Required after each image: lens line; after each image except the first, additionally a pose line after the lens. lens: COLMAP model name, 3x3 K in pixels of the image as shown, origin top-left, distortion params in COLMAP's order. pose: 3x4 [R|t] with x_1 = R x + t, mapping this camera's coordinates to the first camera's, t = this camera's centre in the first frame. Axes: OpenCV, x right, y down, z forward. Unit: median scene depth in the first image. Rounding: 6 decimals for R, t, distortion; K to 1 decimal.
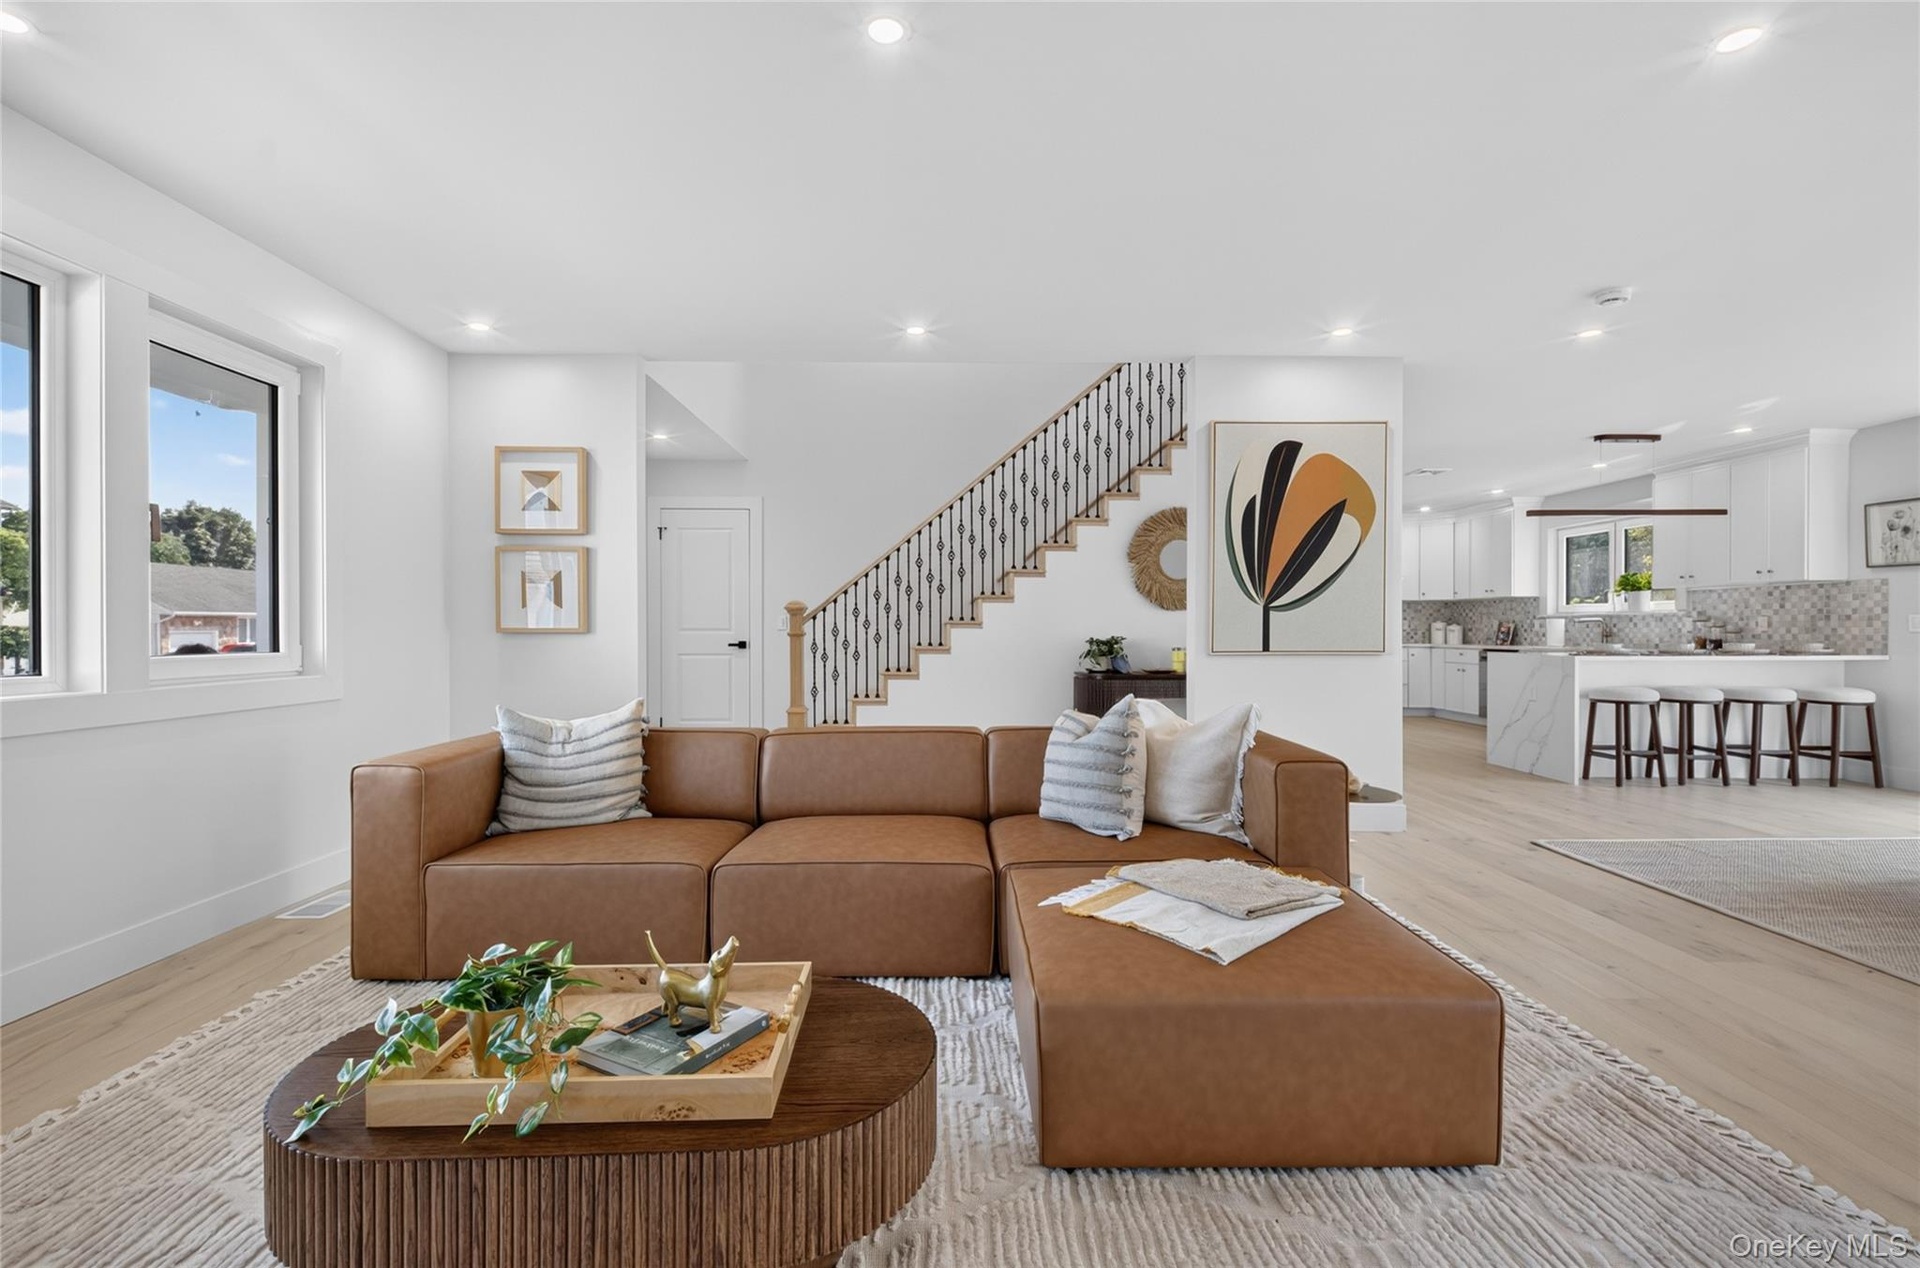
lens RADIAL K [[876.2, 0, 945.8], [0, 876.2, 635.7], [0, 0, 1]] dist [0.006858, -0.003056]
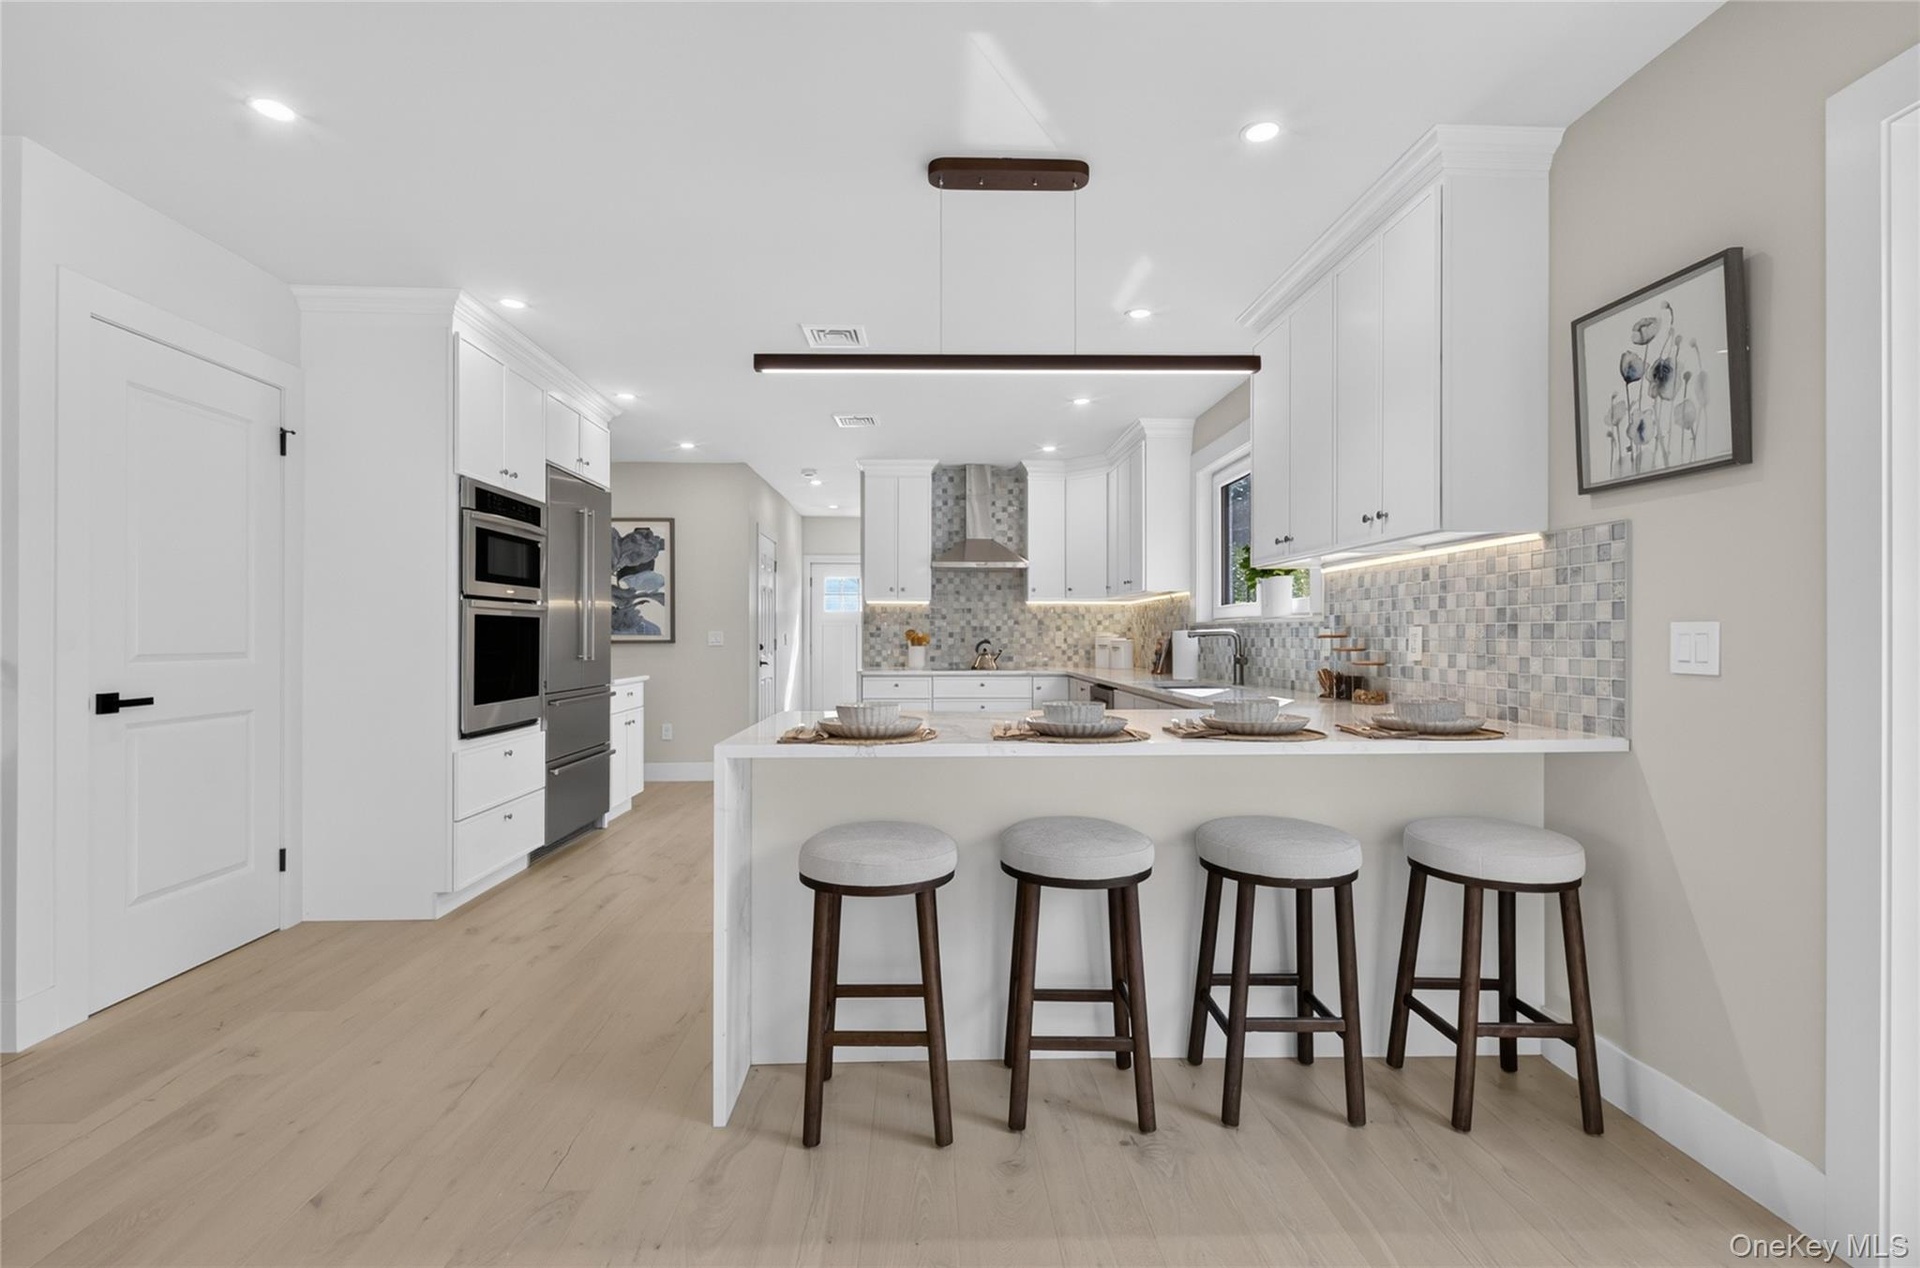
lens RADIAL K [[876.2, 0, 963.1], [0, 876.2, 631.4], [0, 0, 1]] dist [0.006858, -0.003056]
pose [[0.999564, 0.001048, 0.029519, 0.749360], [-0.000631, 0.999900, -0.014126, -0.014501], [-0.029531, 0.014102, 0.999464, 0.617853]]
